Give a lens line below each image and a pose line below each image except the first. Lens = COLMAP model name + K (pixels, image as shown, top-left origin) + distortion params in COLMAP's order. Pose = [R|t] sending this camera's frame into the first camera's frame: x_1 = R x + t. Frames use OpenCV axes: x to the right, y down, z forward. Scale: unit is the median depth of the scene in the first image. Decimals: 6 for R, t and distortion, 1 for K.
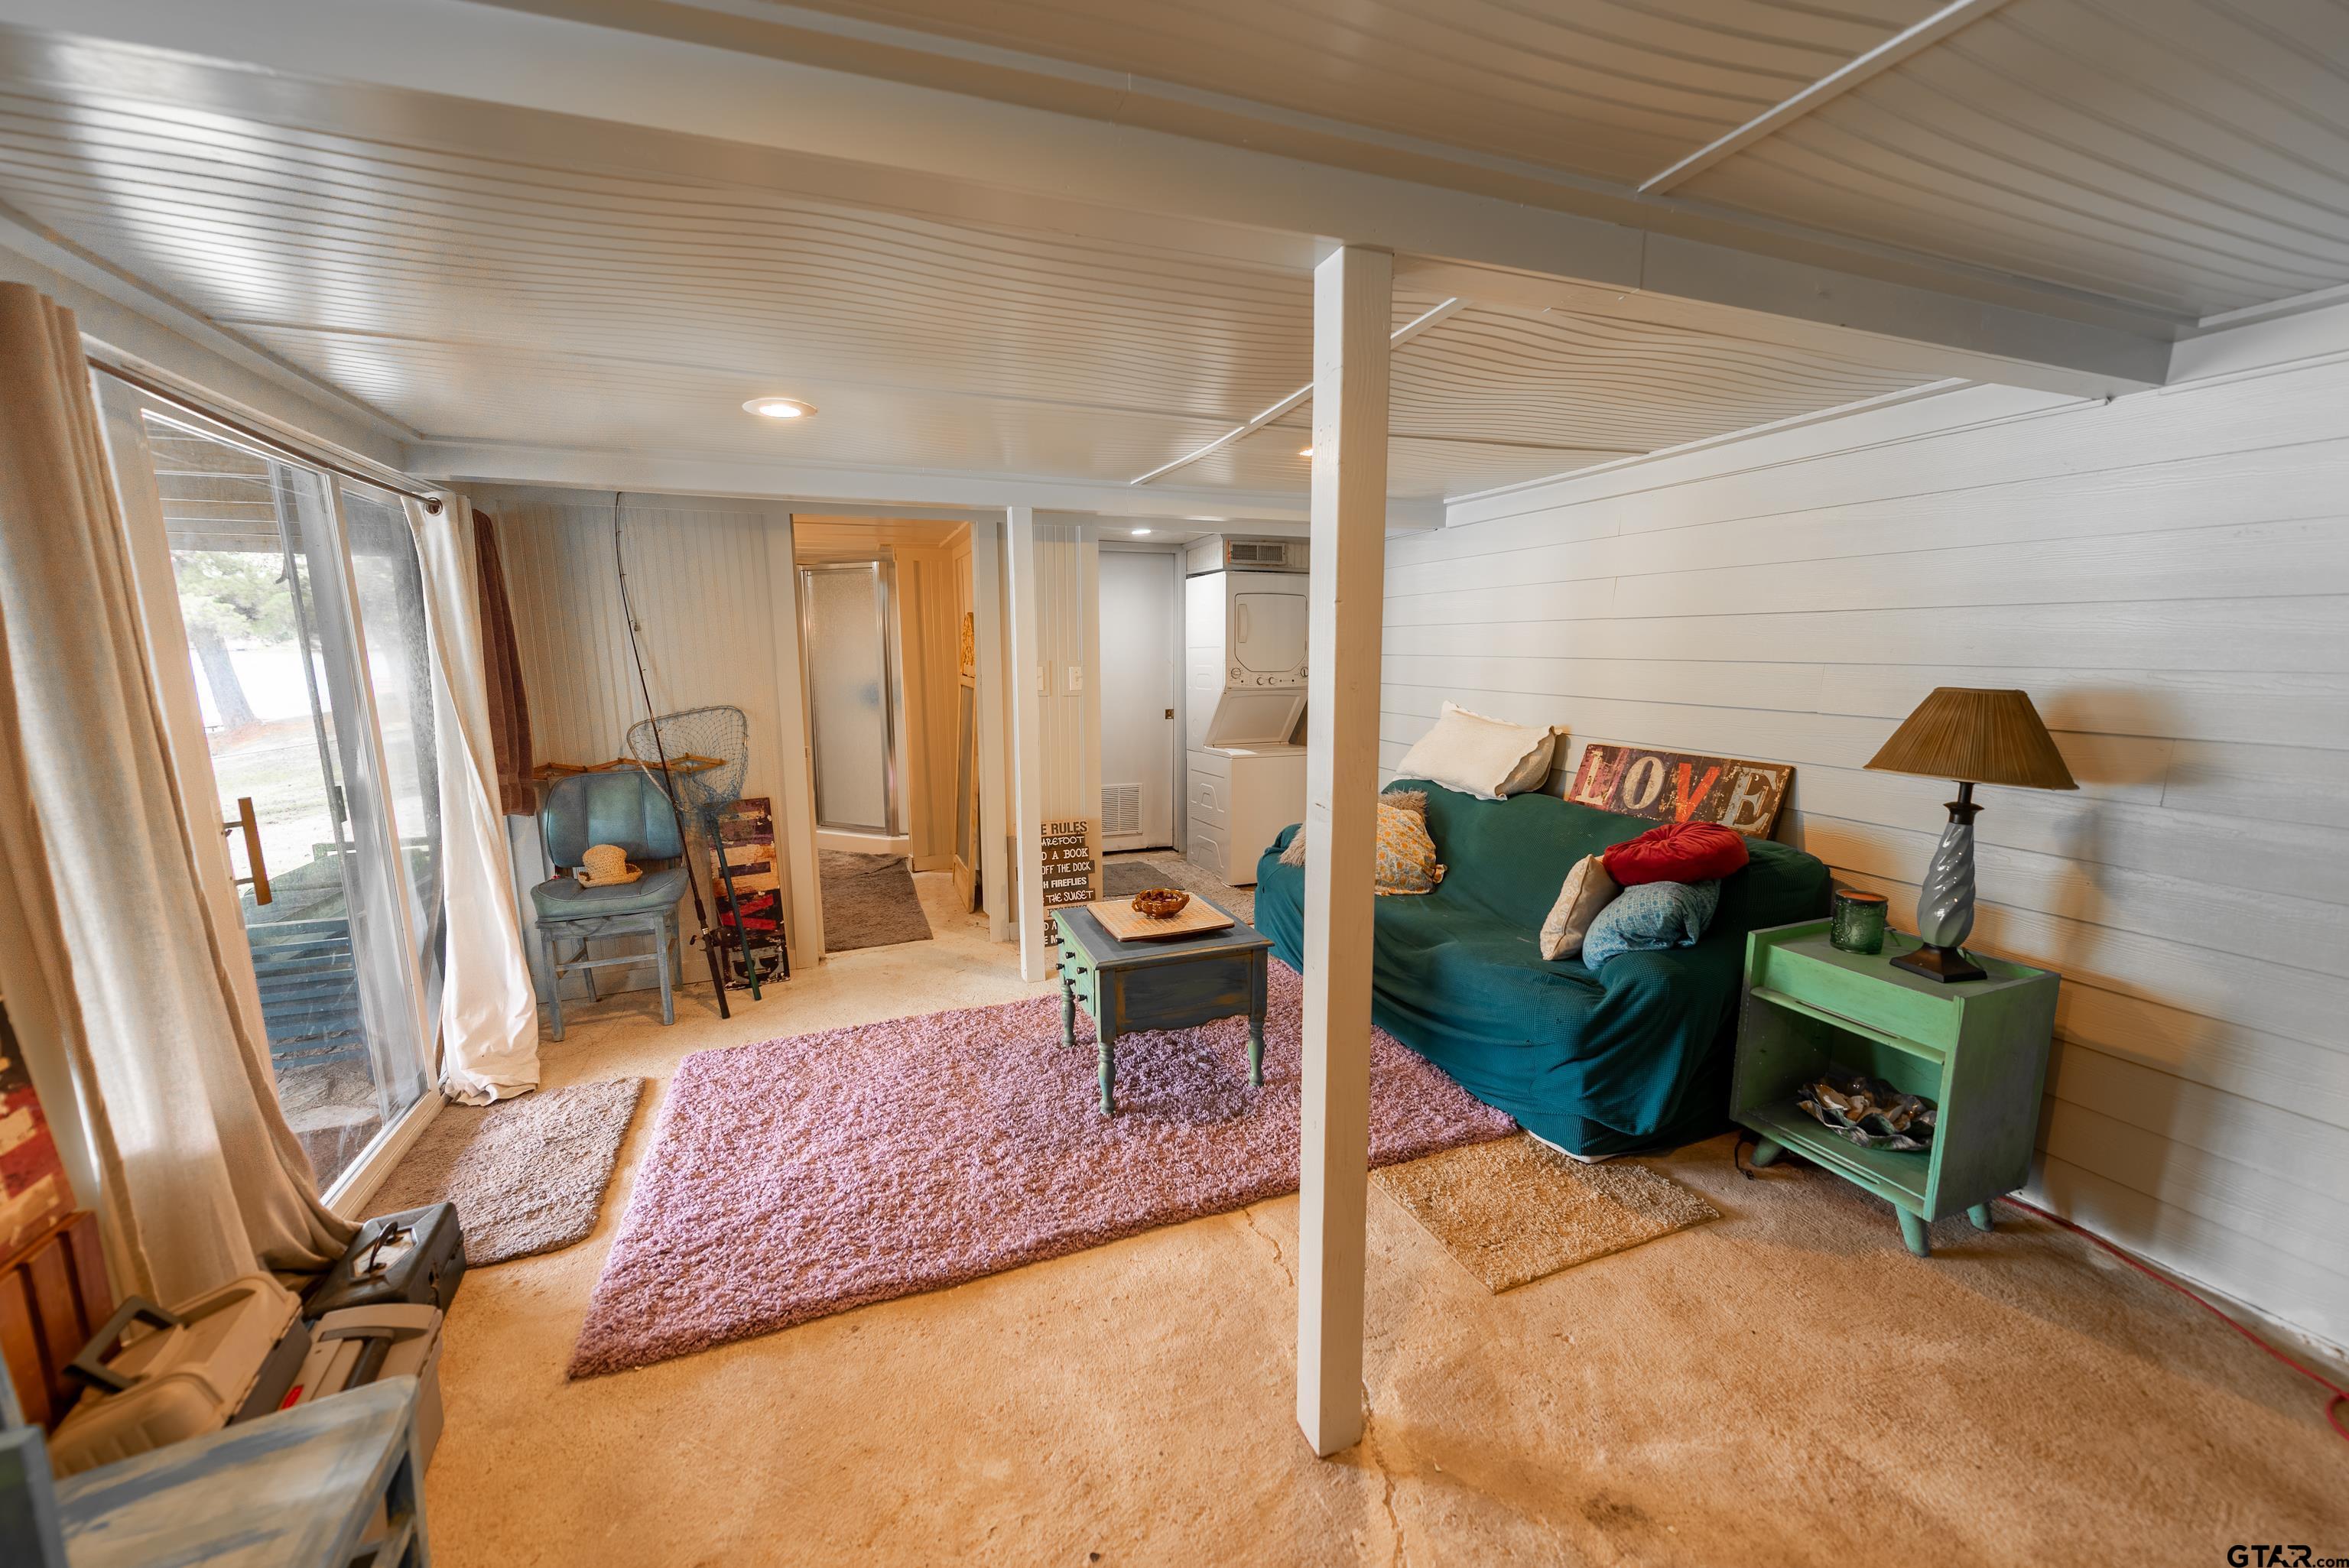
lens RADIAL K [[921.0, 0, 1182.0], [0, 921.0, 786.7], [0, 0, 1]] dist [0.010972, -0.003152]
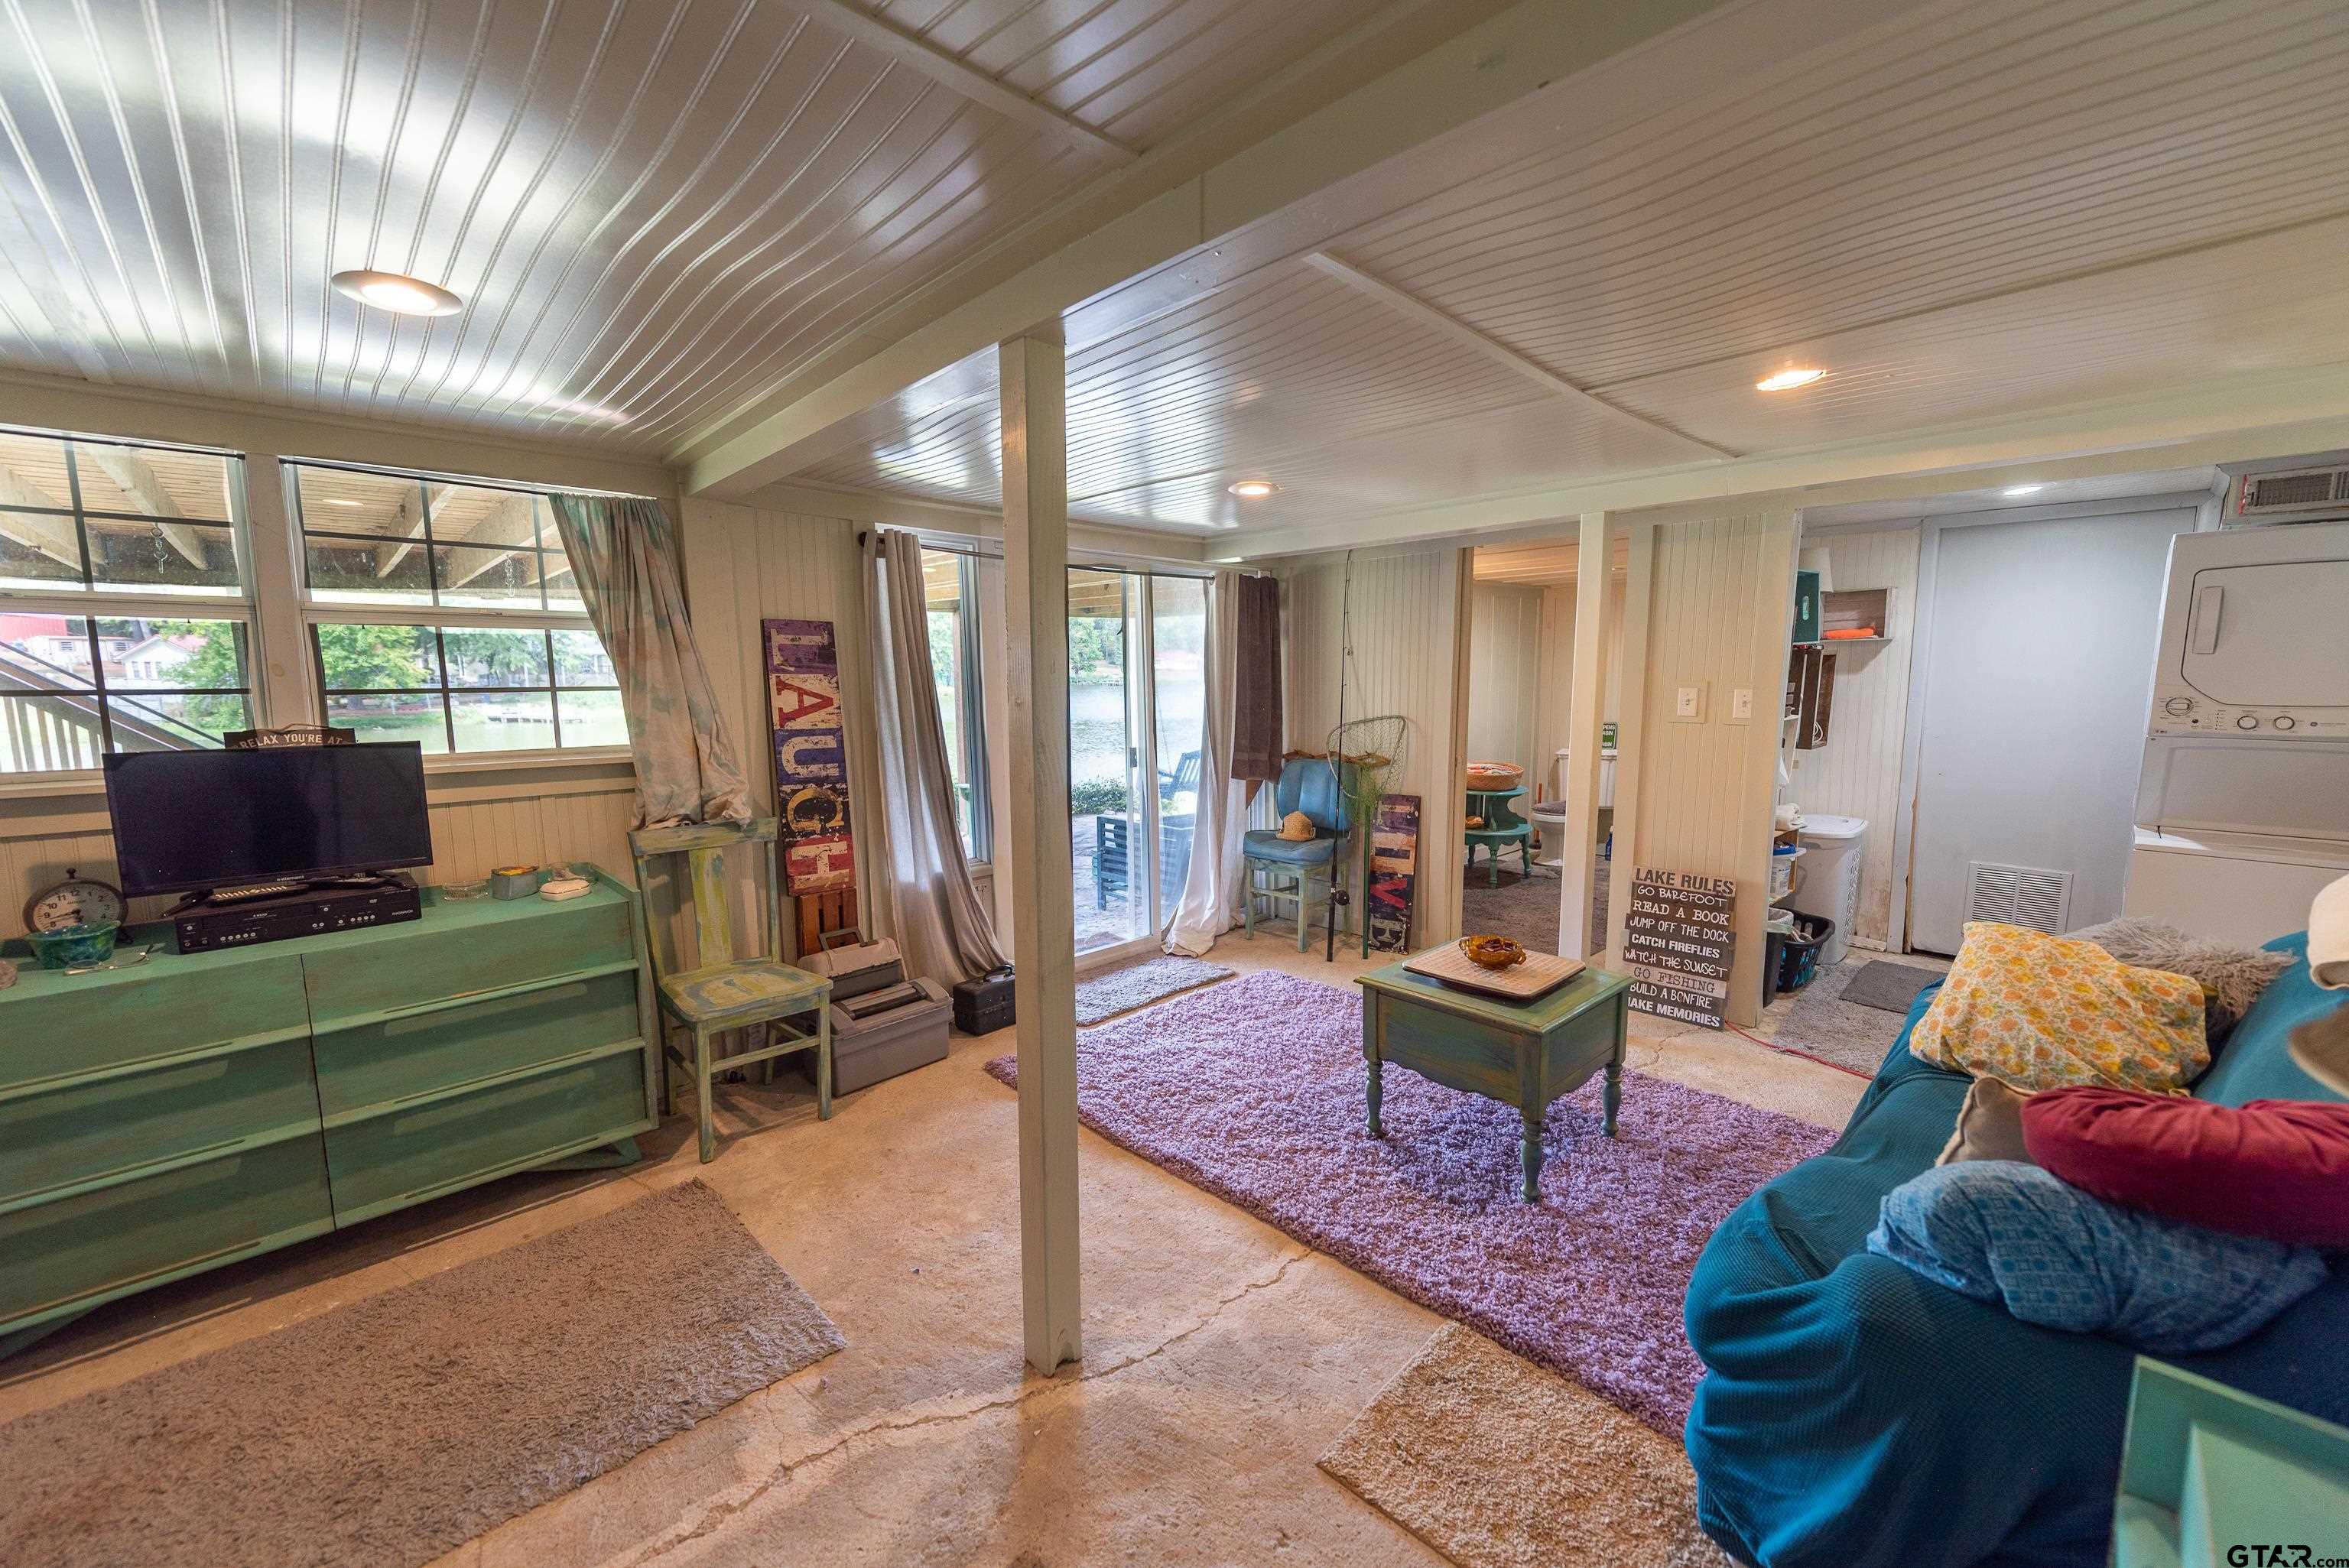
lens RADIAL K [[921.0, 0, 1174.9], [0, 921.0, 790.8], [0, 0, 1]] dist [0.010972, -0.003152]
pose [[0.380490, 0.120446, -0.916908, 0.536456], [-0.134529, 0.988144, 0.073978, -0.042531], [0.914948, 0.095202, 0.392183, 0.286723]]
